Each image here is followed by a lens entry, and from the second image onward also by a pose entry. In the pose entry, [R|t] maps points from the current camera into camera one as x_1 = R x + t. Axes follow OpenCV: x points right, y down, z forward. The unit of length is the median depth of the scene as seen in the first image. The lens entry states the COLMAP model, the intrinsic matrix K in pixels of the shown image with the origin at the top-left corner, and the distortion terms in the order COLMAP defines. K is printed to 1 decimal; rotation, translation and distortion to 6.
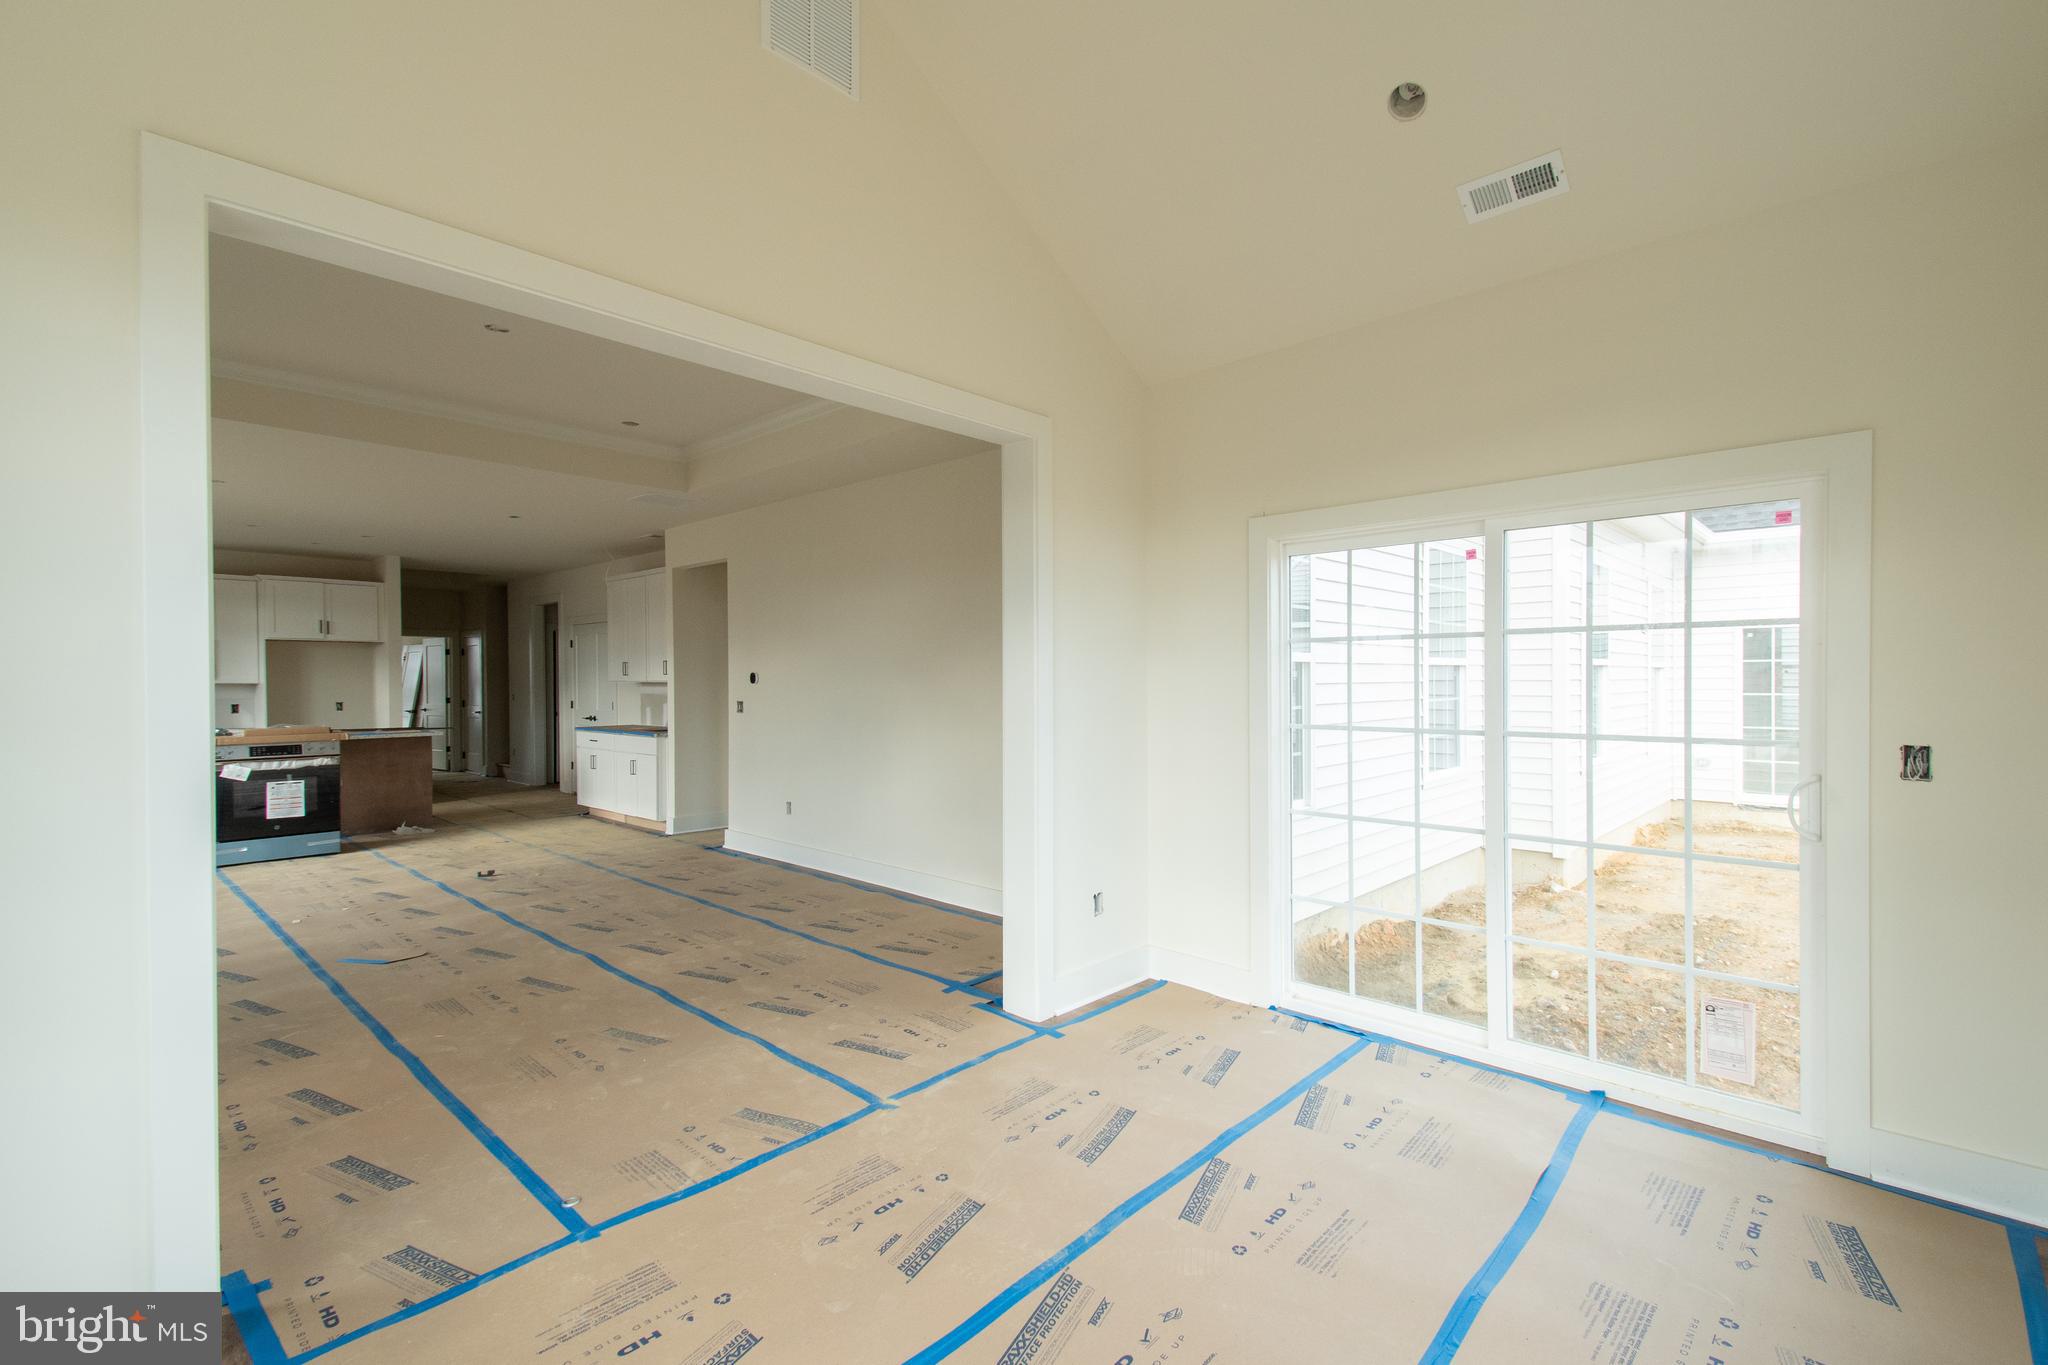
lens RADIAL K [[898.1, 0, 1100.2], [0, 898.1, 686.3], [0, 0, 1]] dist [0.002280, -0.000661]
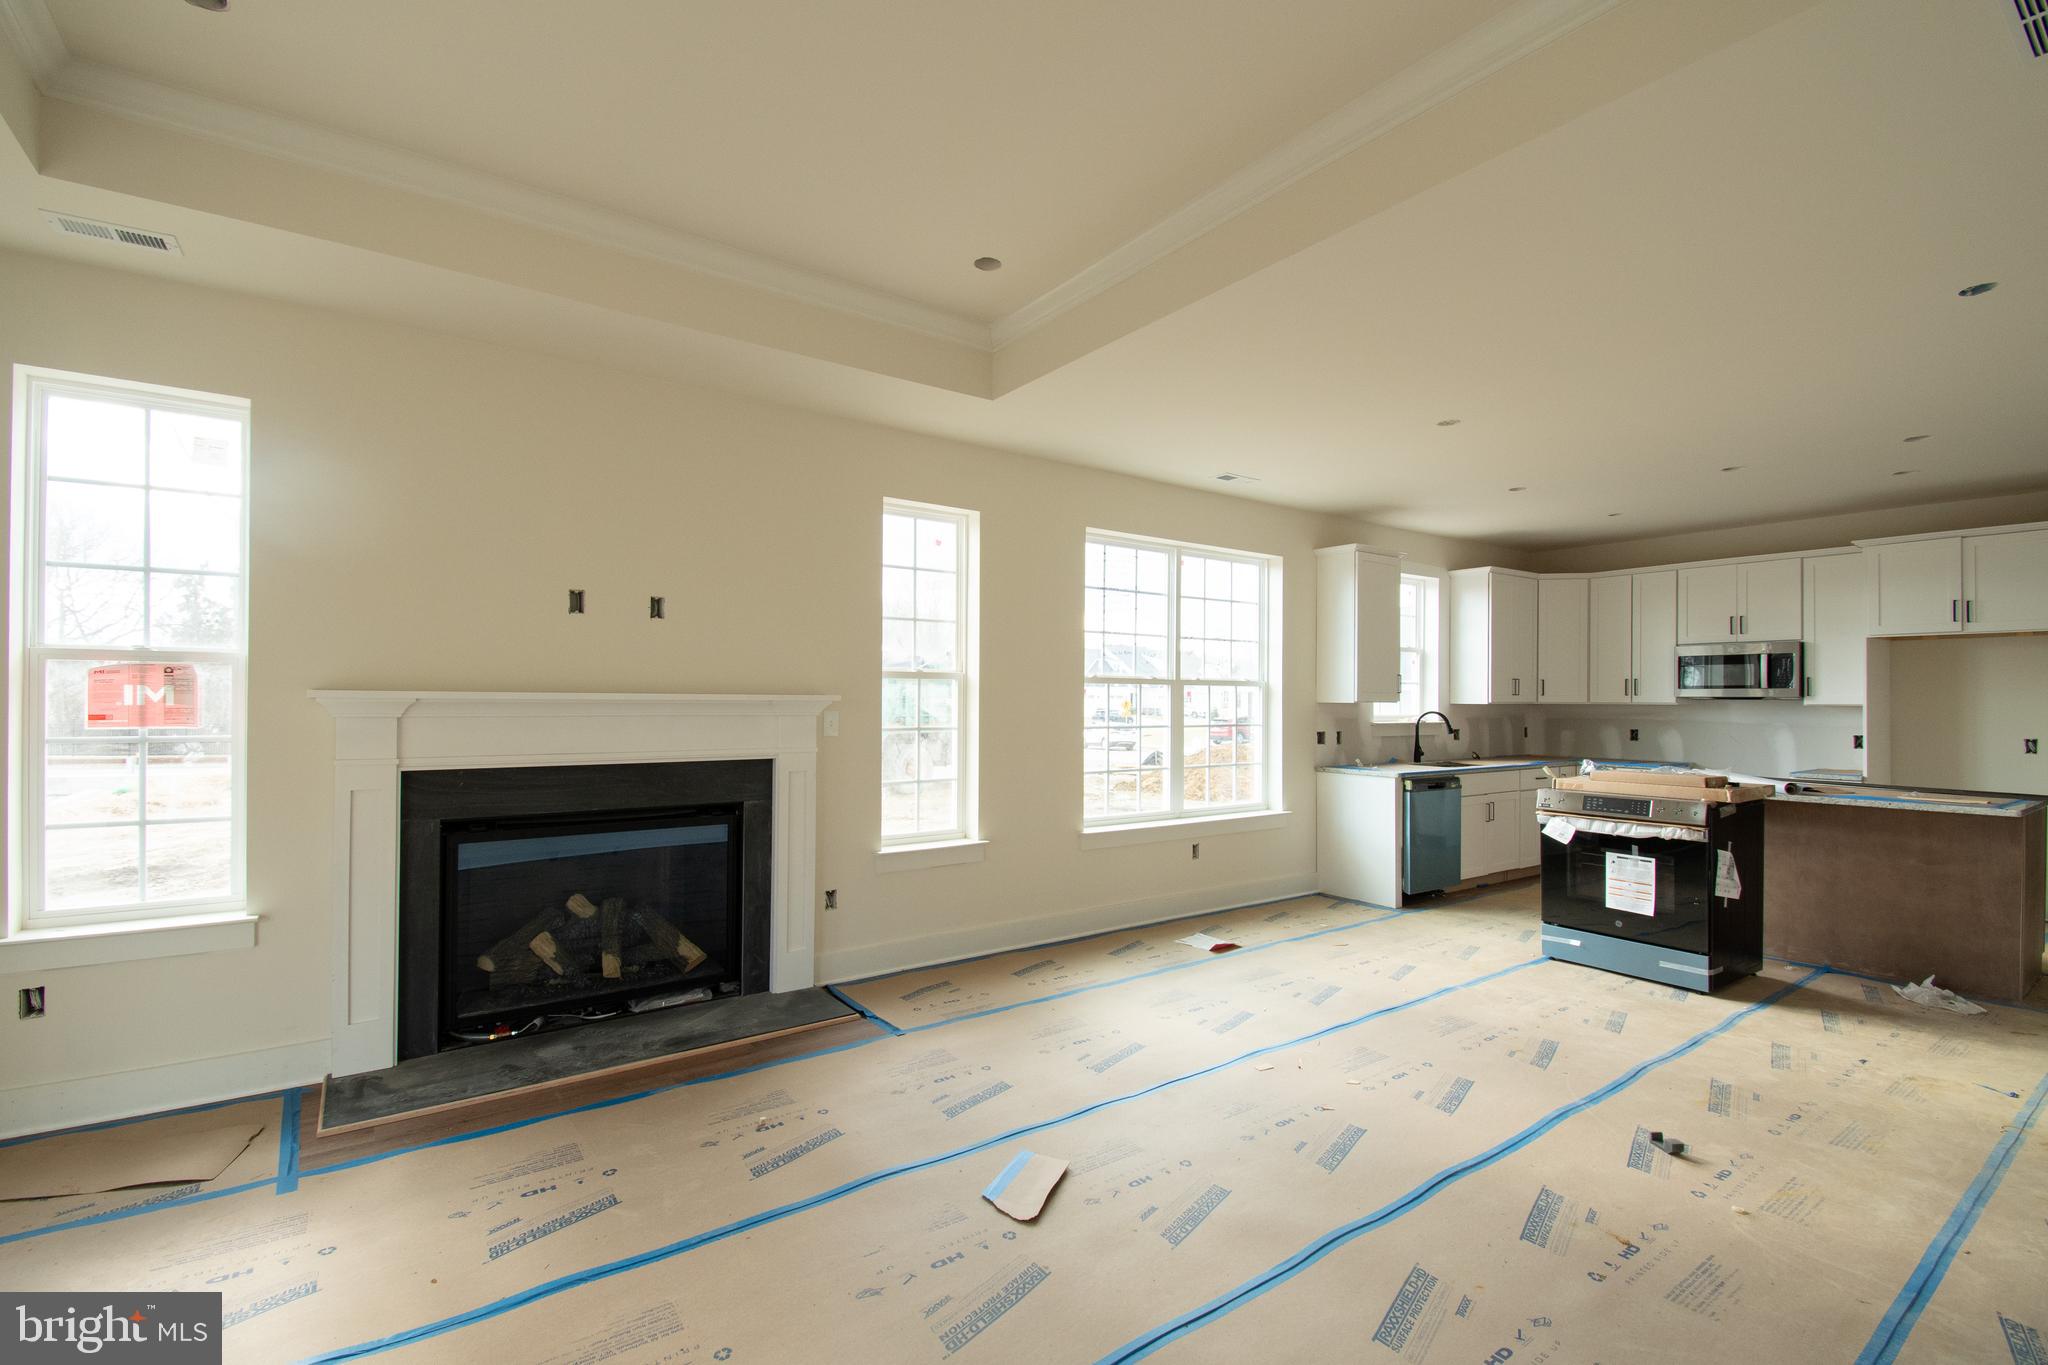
lens RADIAL K [[901.7, 0, 1039.5], [0, 901.7, 701.5], [0, 0, 1]] dist [0.023517, -0.017113]
pose [[-0.265327, 0.005476, -0.964143, -0.154228], [-0.014231, 0.999853, 0.009596, -0.004048], [0.964053, 0.016267, -0.265210, 0.697971]]
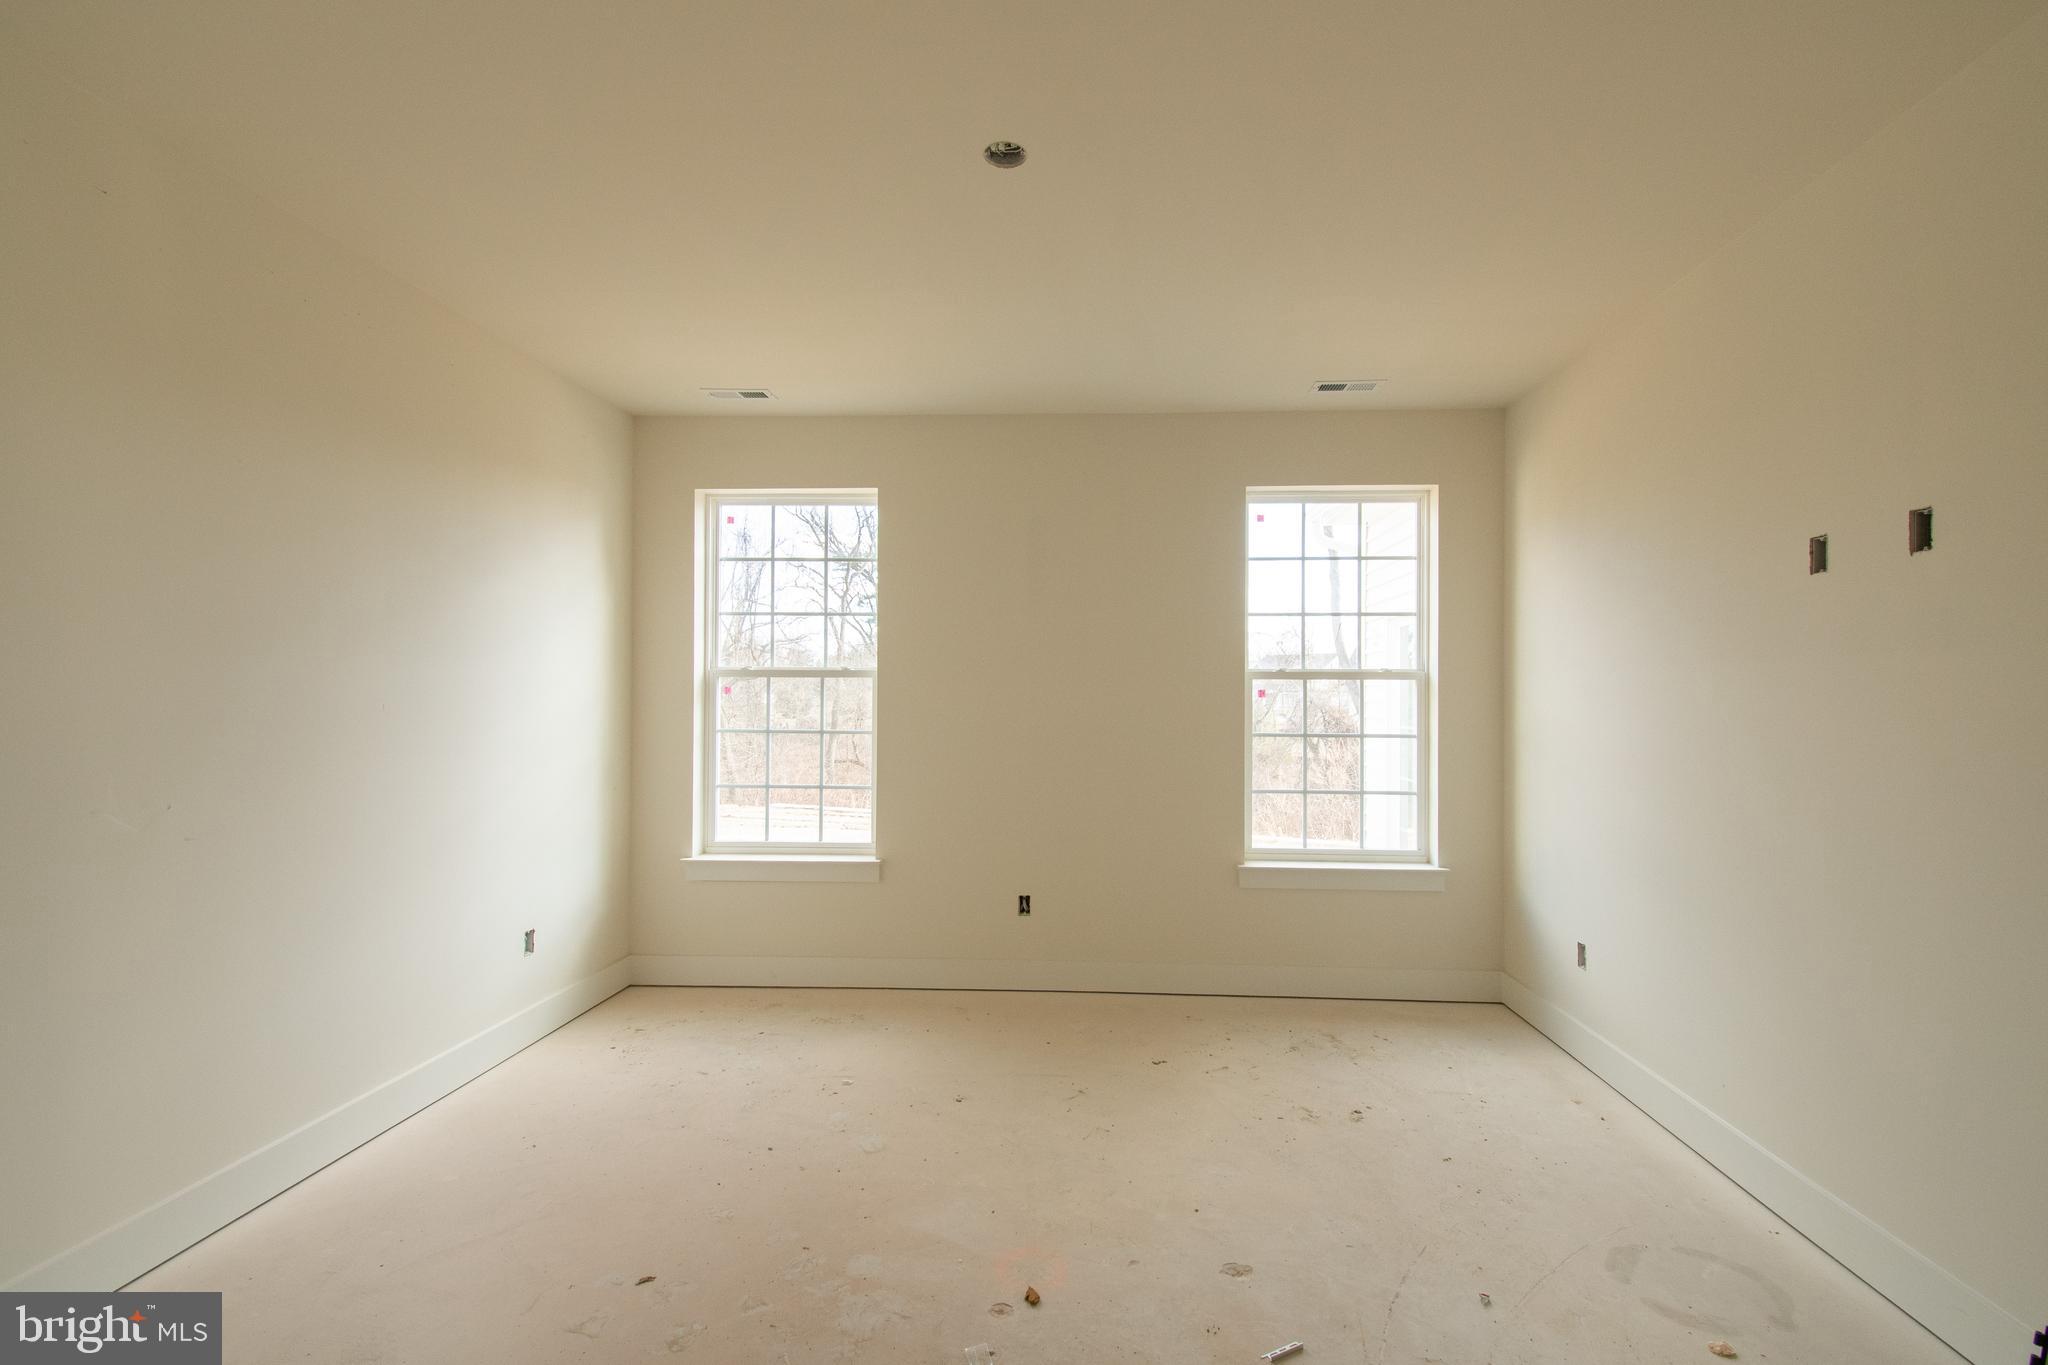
lens RADIAL K [[867.9, 0, 1024.0], [0, 867.9, 682.5], [0, 0, 1]] dist [0.020874, -0.014463]
pose [[-0.813206, -0.009028, -0.581906, -0.492640], [-0.003447, 0.999937, -0.010696, -0.003309], [0.581965, -0.006692, -0.813186, 0.970456]]
